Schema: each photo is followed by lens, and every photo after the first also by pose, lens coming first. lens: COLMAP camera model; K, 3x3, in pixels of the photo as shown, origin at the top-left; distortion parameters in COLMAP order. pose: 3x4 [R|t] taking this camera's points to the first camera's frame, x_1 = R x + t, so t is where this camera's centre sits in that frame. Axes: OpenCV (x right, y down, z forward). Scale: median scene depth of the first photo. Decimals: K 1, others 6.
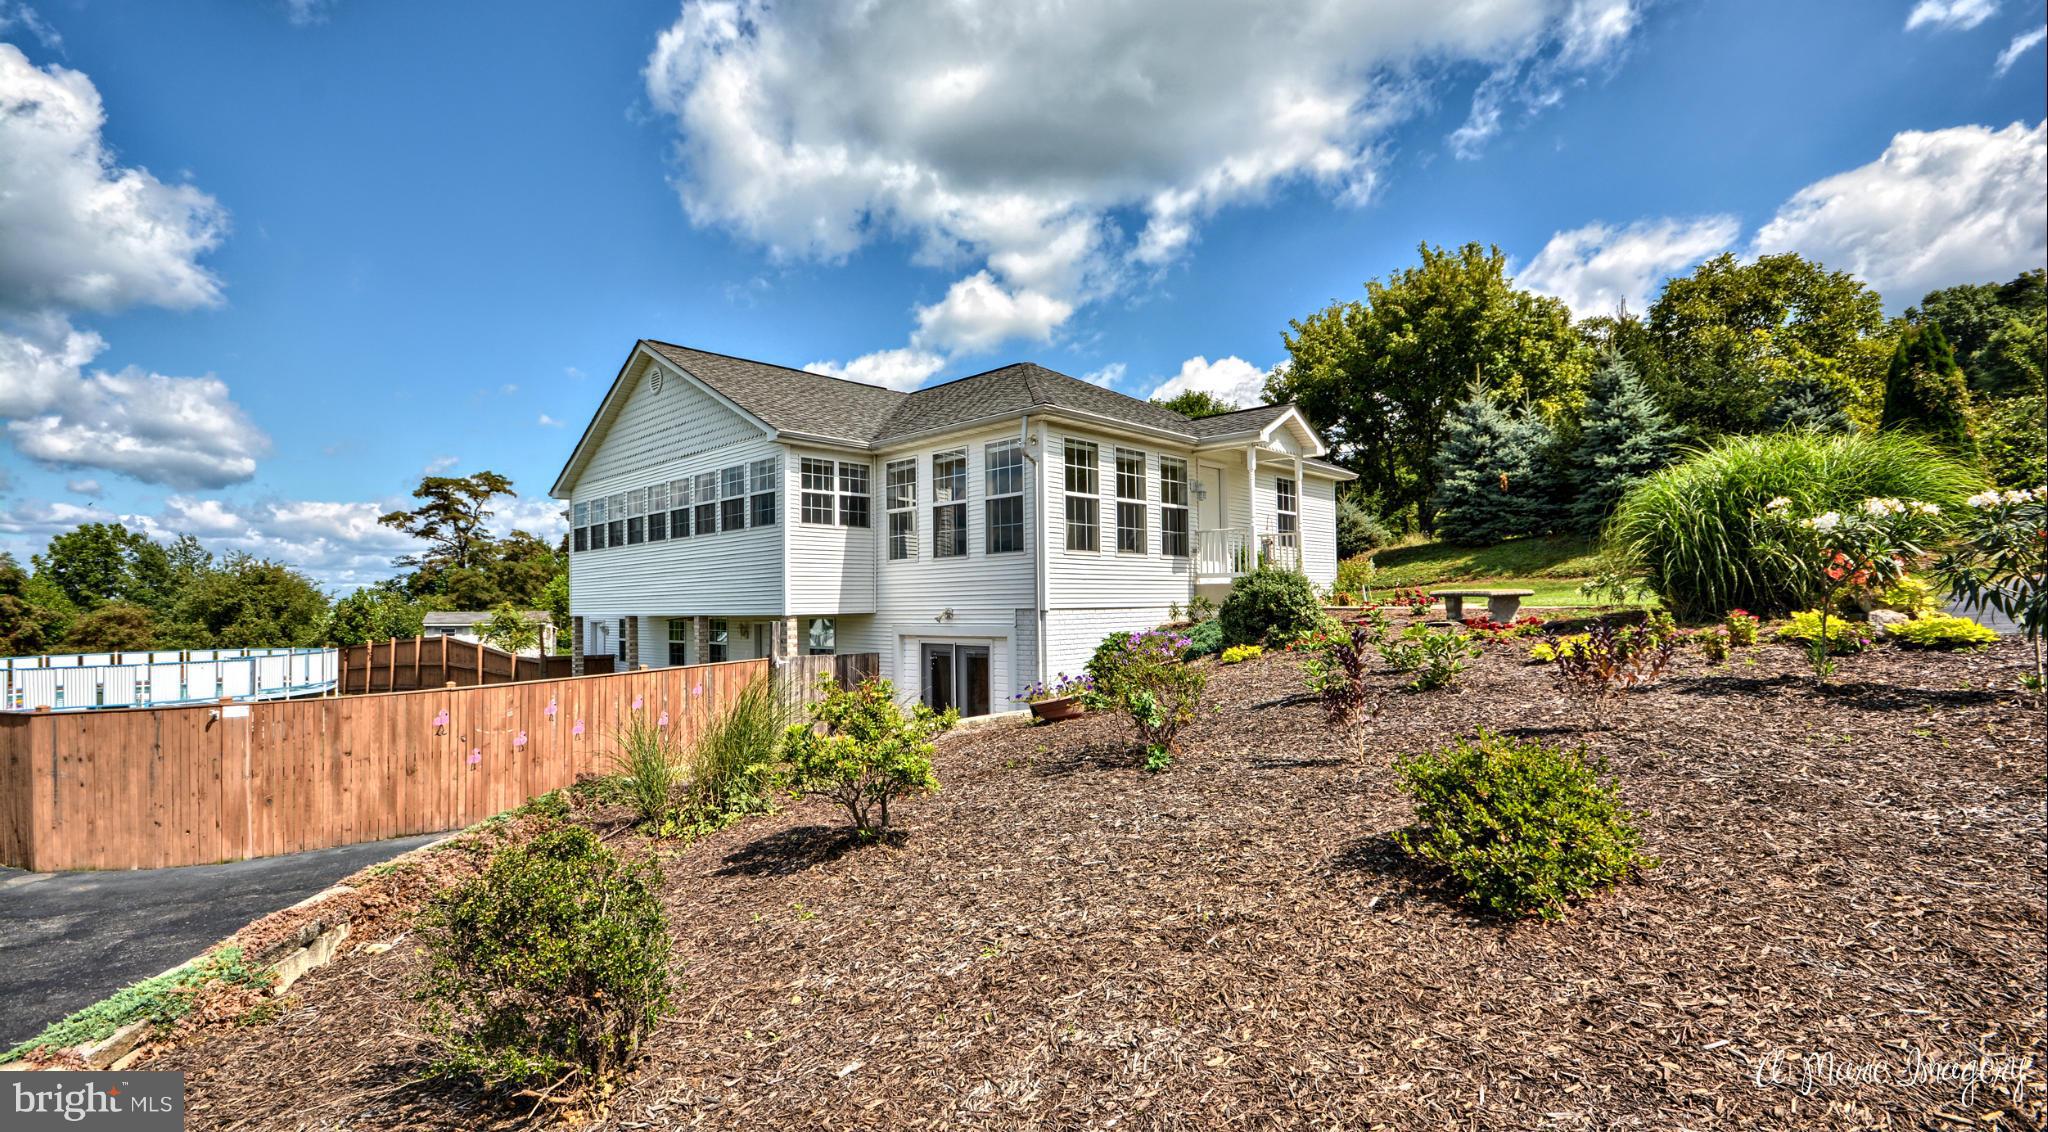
lens RADIAL K [[893.7, 0, 1024.4], [0, 893.7, 594.5], [0, 0, 1]] dist [0.000481, 0.000092]
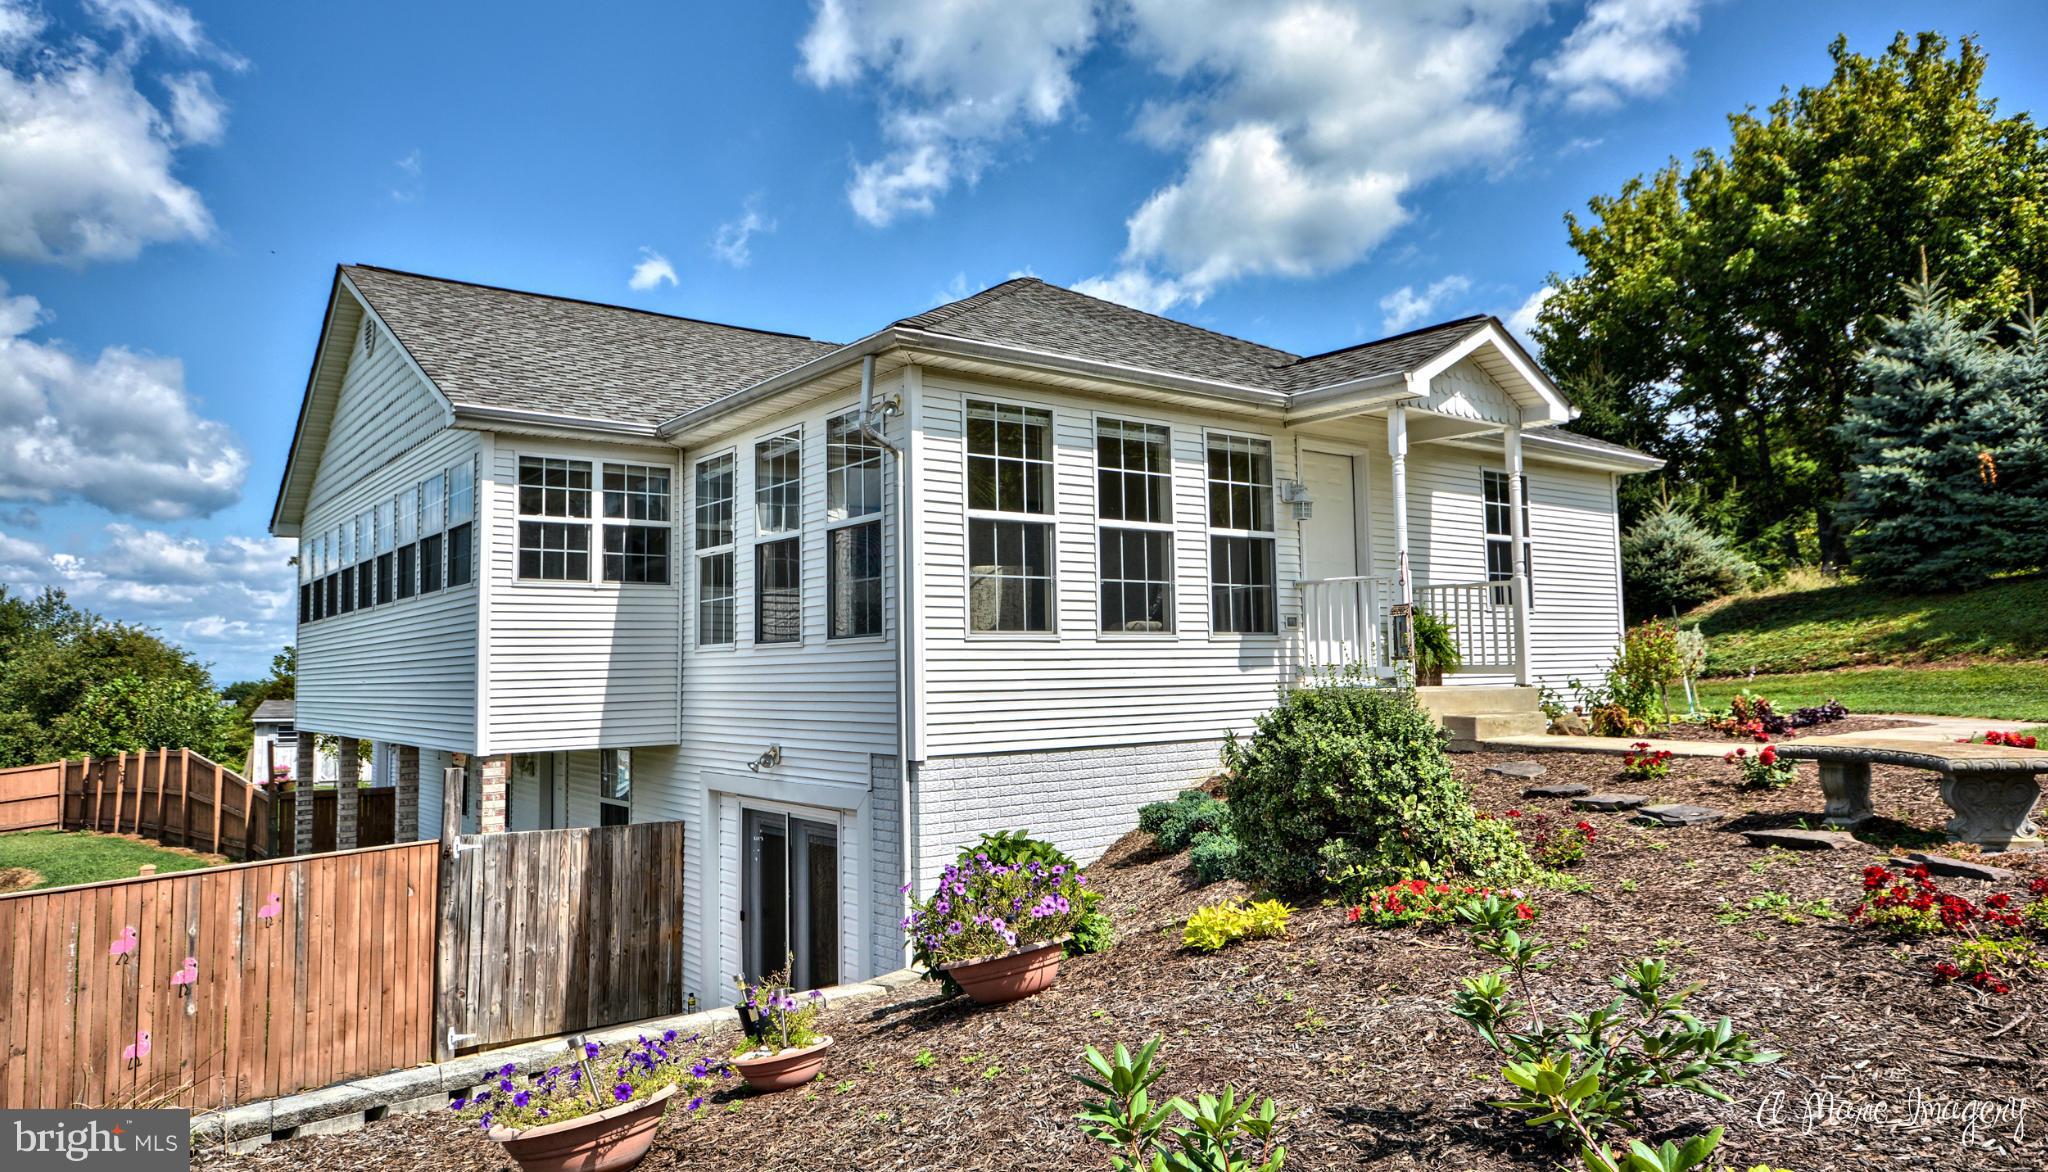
lens RADIAL K [[1287.7, 0, 1024.0], [0, 1287.7, 586.0], [0, 0, 1]] dist [0.004546, 0.017073]
pose [[0.988340, -0.013713, -0.151643, 0.154611], [0.005699, 0.998570, -0.053156, -0.032154], [0.152155, 0.051672, 0.987005, 0.277364]]
